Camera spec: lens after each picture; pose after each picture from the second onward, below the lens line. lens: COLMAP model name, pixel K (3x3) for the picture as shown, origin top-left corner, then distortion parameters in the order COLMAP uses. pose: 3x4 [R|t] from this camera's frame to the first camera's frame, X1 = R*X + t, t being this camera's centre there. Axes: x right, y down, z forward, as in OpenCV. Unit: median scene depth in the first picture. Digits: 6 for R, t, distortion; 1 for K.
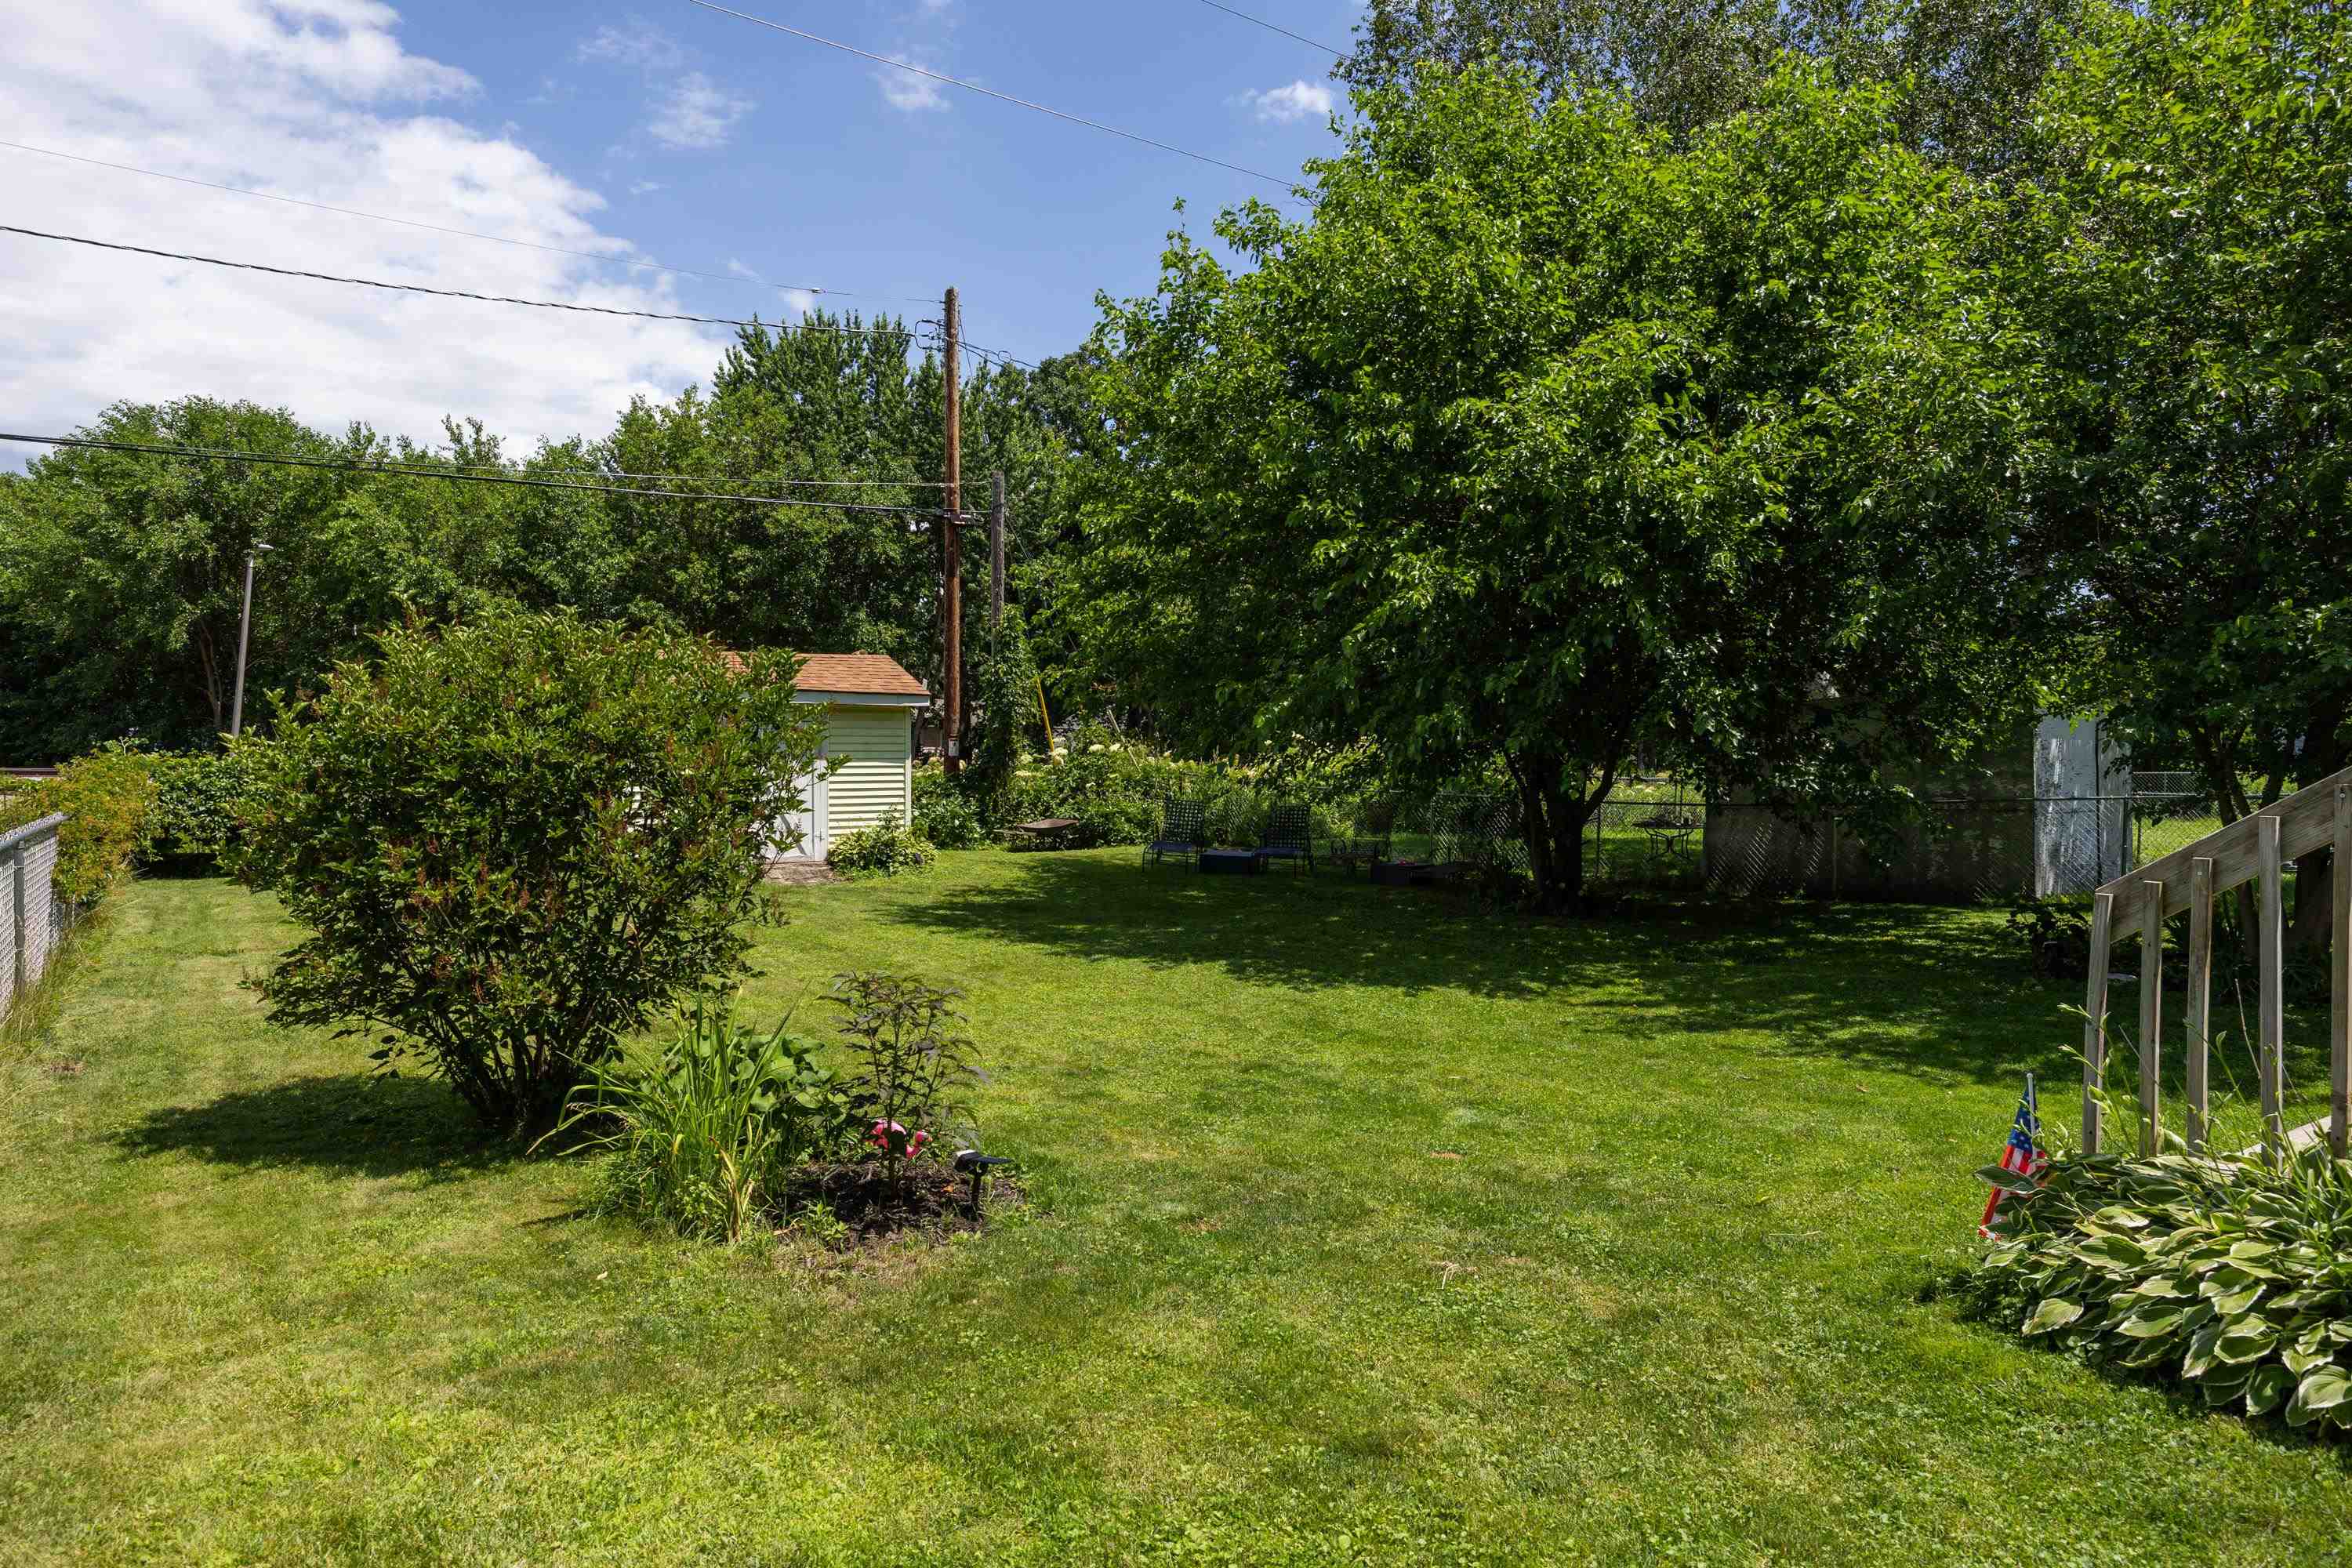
lens RADIAL K [[1361.2, 0, 1191.9], [0, 1361.2, 777.1], [0, 0, 1]] dist [-0.006853, -0.001710]
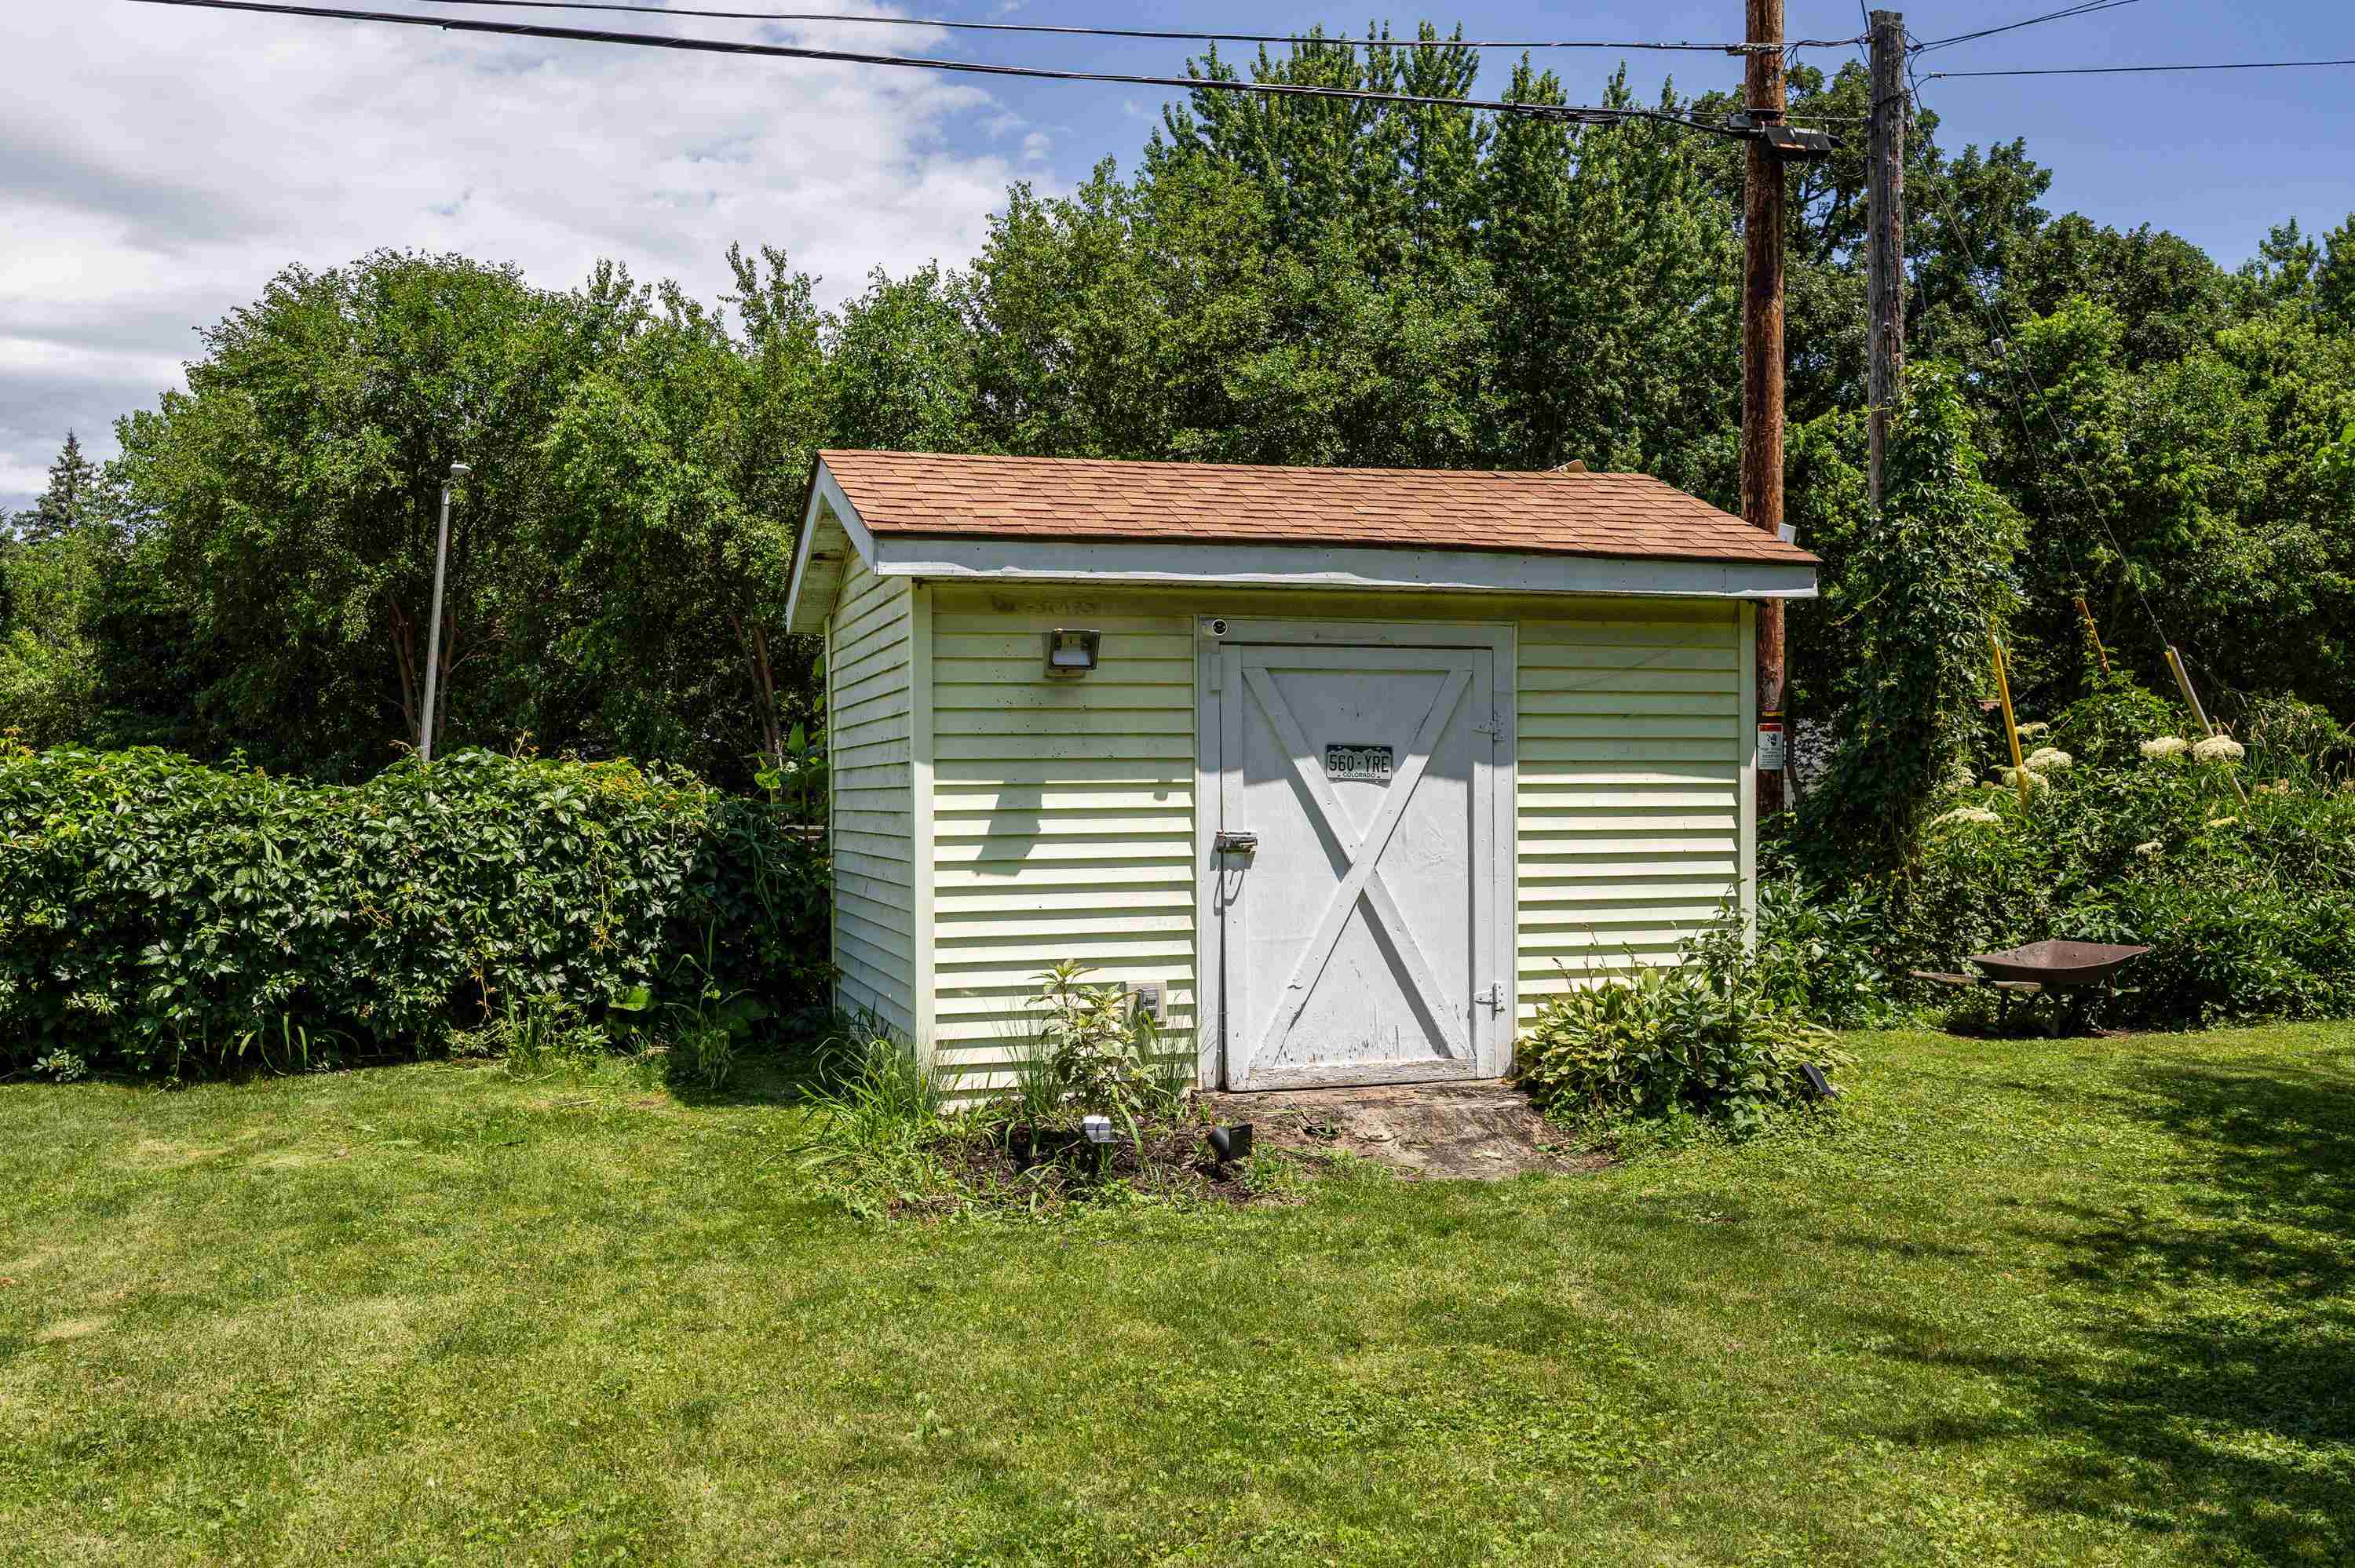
lens RADIAL K [[2024.4, 0, 1176.8], [0, 2024.4, 772.7], [0, 0, 1]] dist [0.000189, 0.005430]
pose [[0.949815, -0.010766, -0.312628, -0.156600], [-0.000277, 0.999378, -0.035257, 0.004896], [0.312813, 0.033575, 0.949221, 0.417869]]
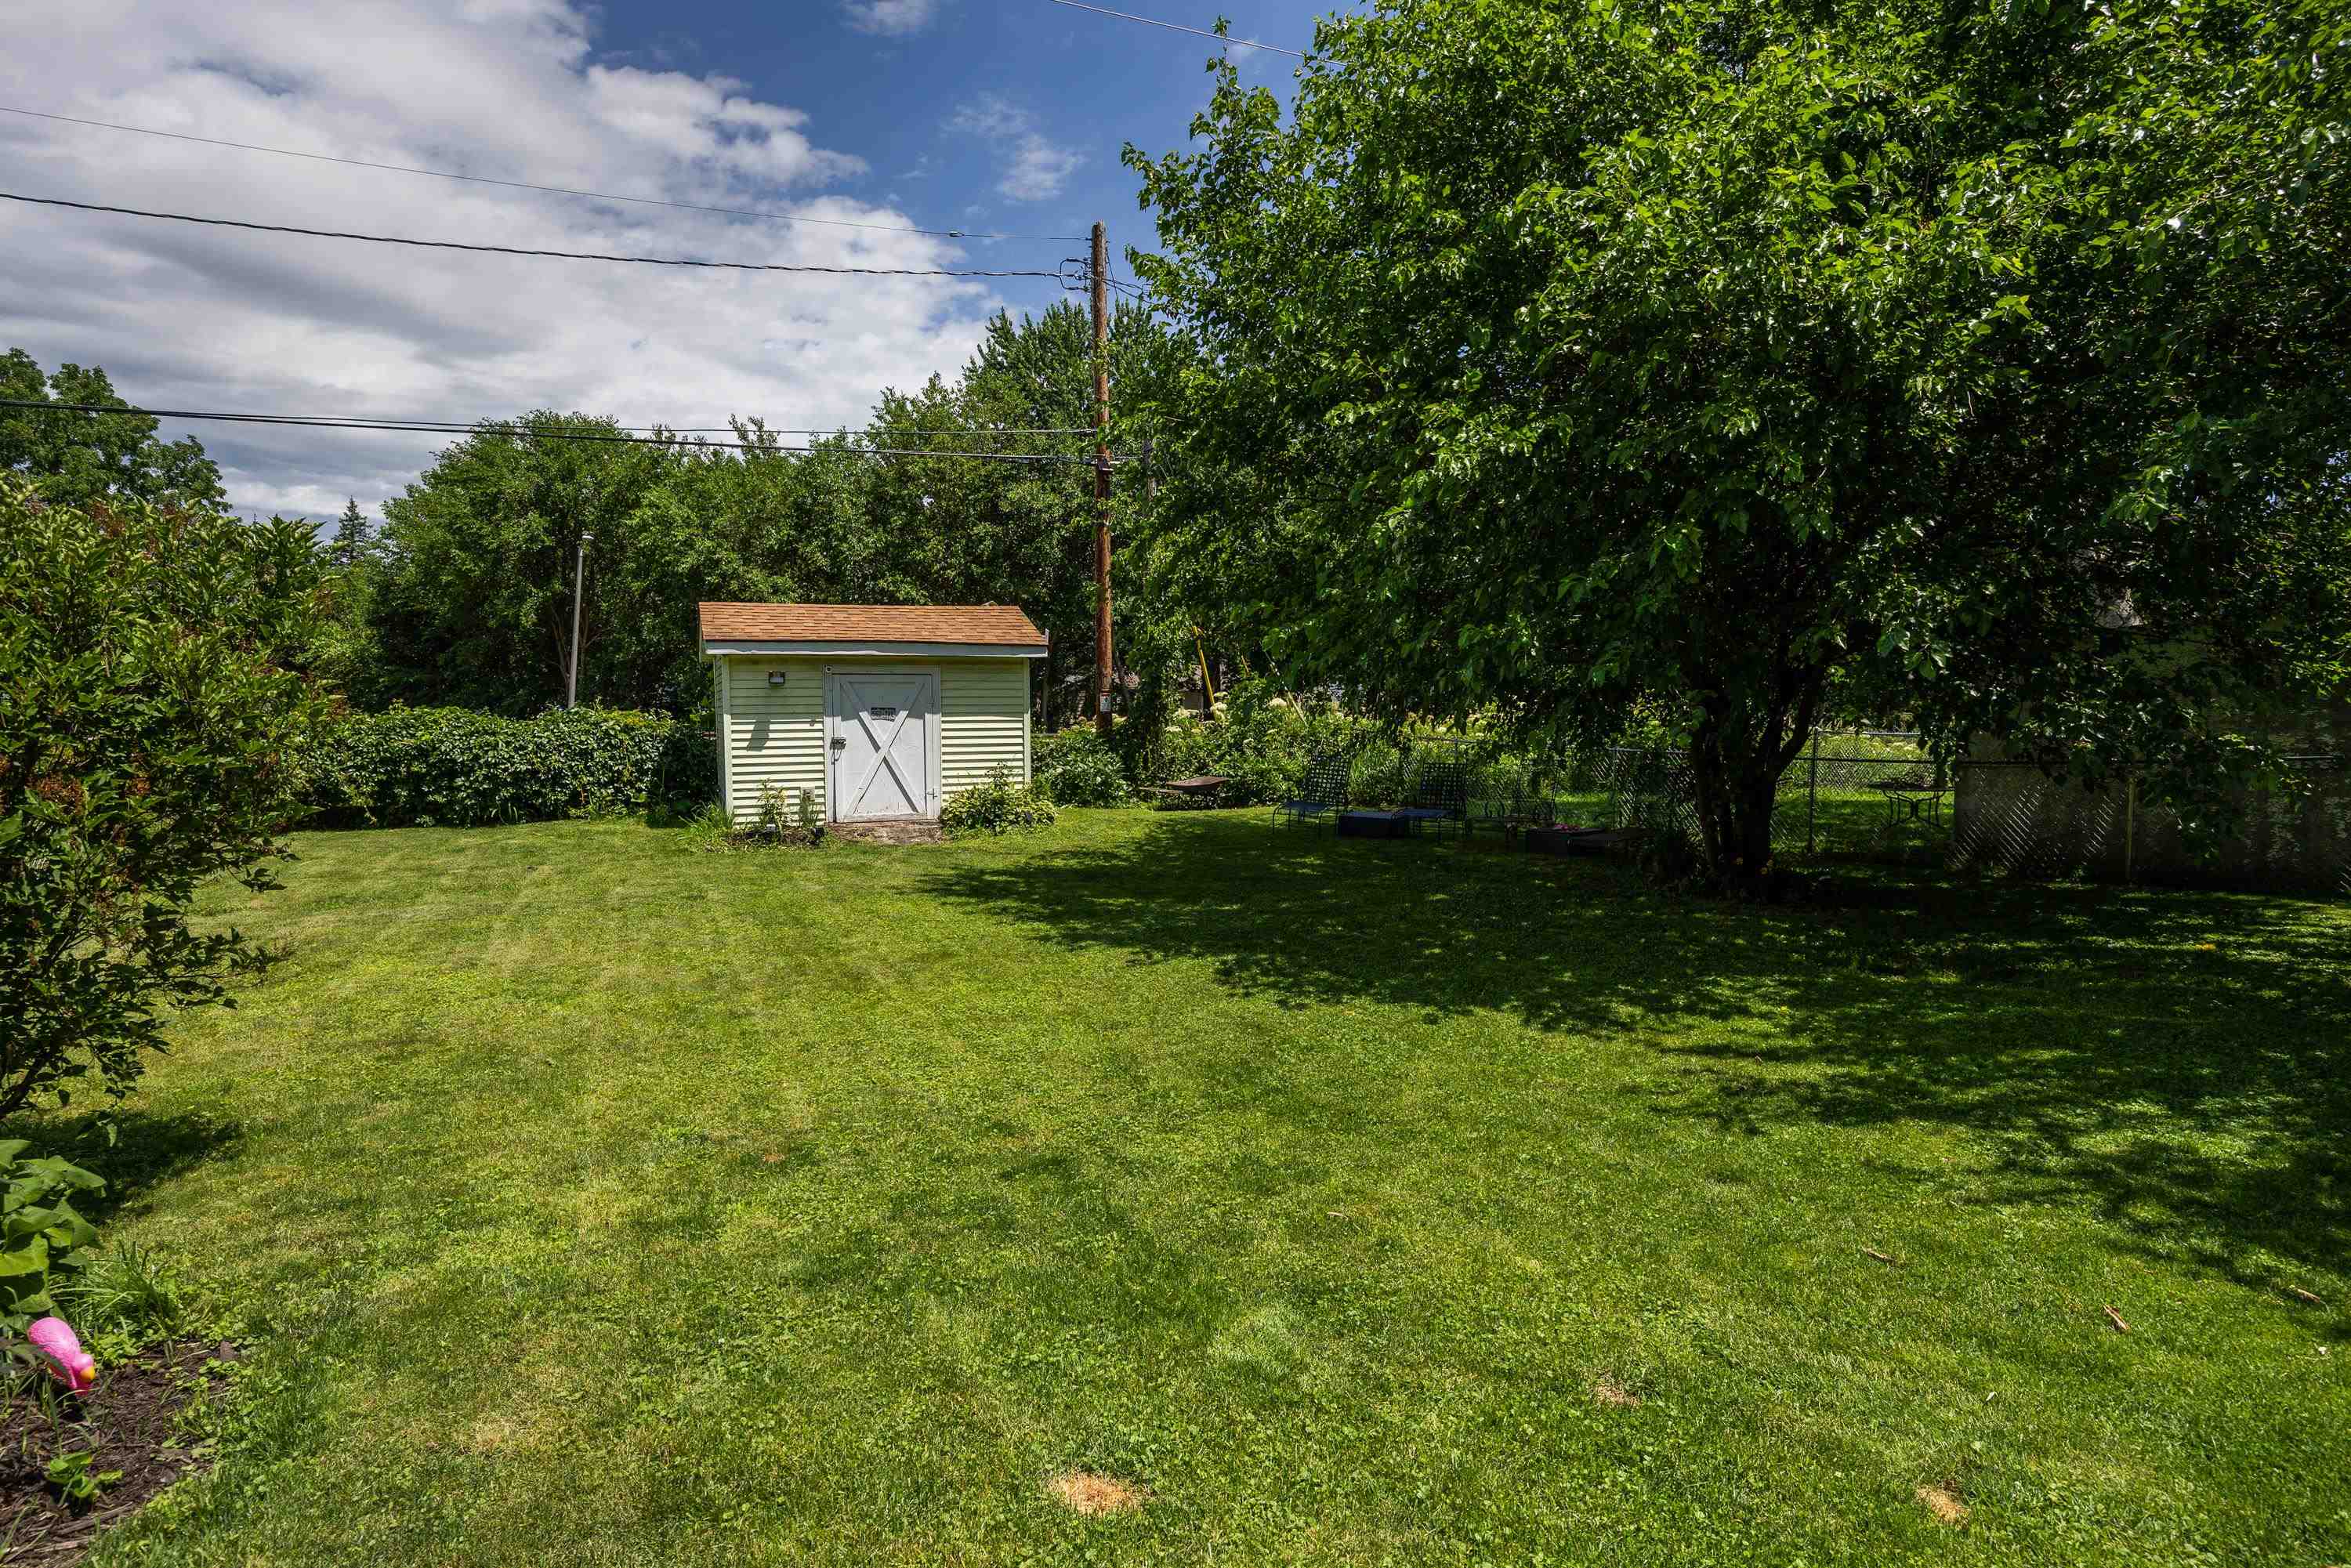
lens RADIAL K [[1240.4, 0, 1181.1], [0, 1240.4, 780.4], [0, 0, 1]] dist [0.000588, -0.005316]
pose [[0.975407, 0.004440, -0.220368, 0.075888], [0.003014, 0.999435, 0.033475, 0.004274], [0.220393, -0.033316, 0.974842, 0.144550]]
